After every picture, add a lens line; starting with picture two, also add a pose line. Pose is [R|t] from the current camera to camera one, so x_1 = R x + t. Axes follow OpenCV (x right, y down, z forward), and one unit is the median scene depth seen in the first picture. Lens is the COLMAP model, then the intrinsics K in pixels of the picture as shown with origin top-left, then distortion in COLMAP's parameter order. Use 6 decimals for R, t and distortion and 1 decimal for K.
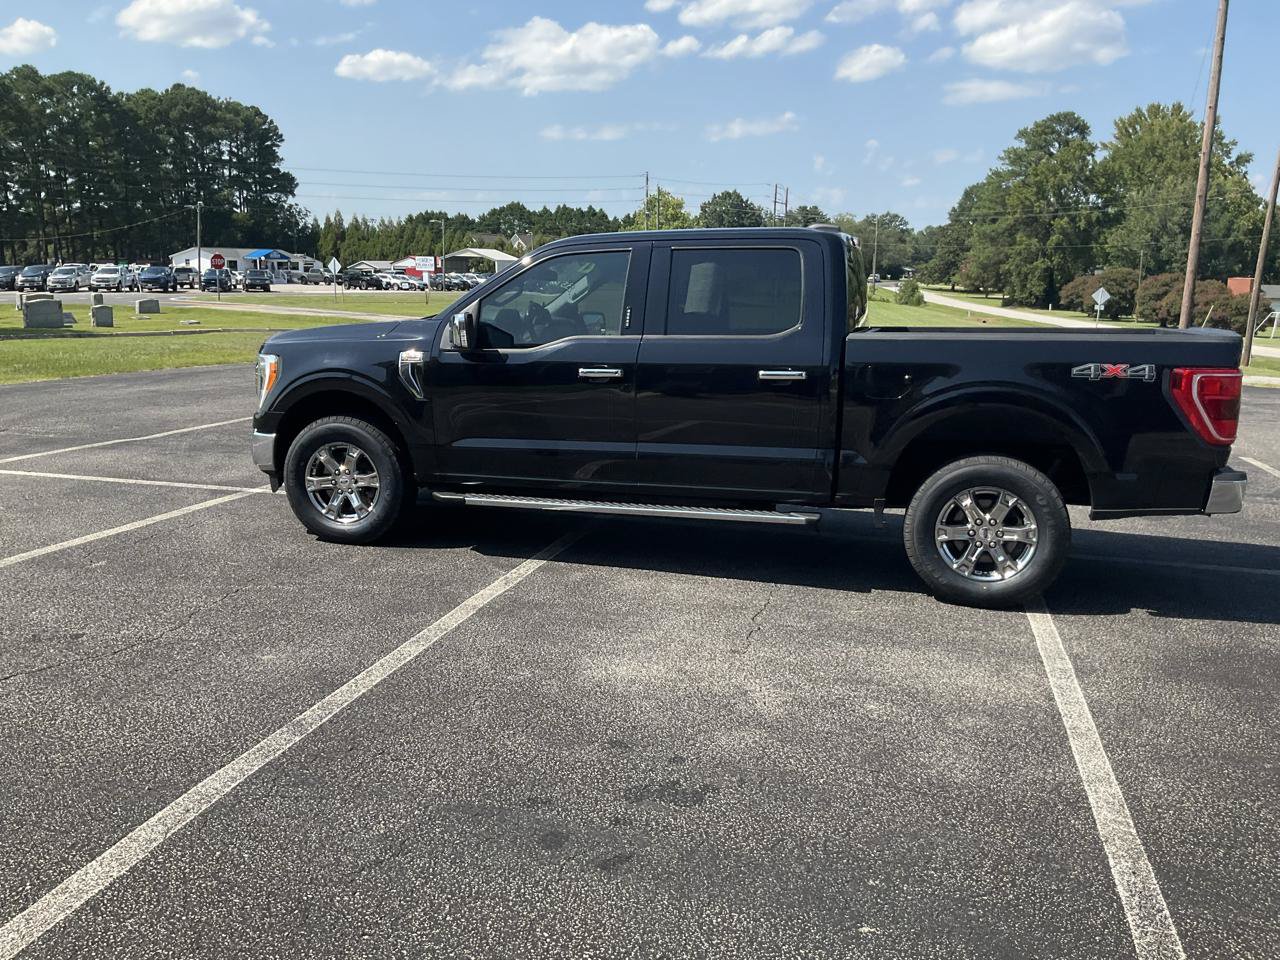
lens RADIAL K [[1057.6, 0, 641.9], [0, 1057.6, 481.1], [0, 0, 1]] dist [0.069855, -0.131124]
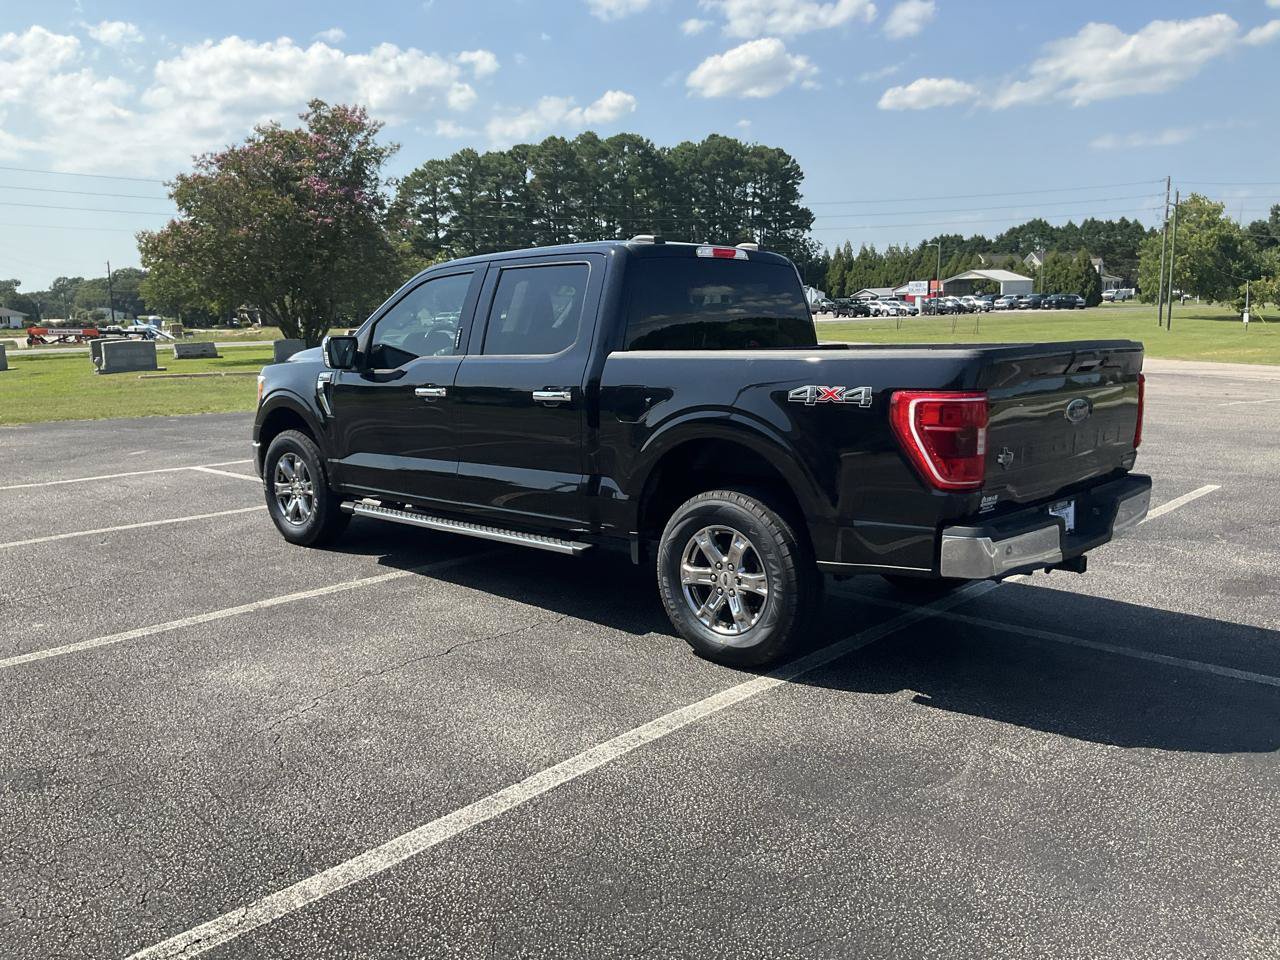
lens RADIAL K [[1057.6, 0, 639.0], [0, 1057.6, 485.3], [0, 0, 1]] dist [0.069855, -0.131124]
pose [[0.887176, 0.045316, -0.459201, 0.498046], [-0.054754, 0.998474, -0.007252, -0.013361], [0.458172, 0.031577, 0.888303, 0.149428]]
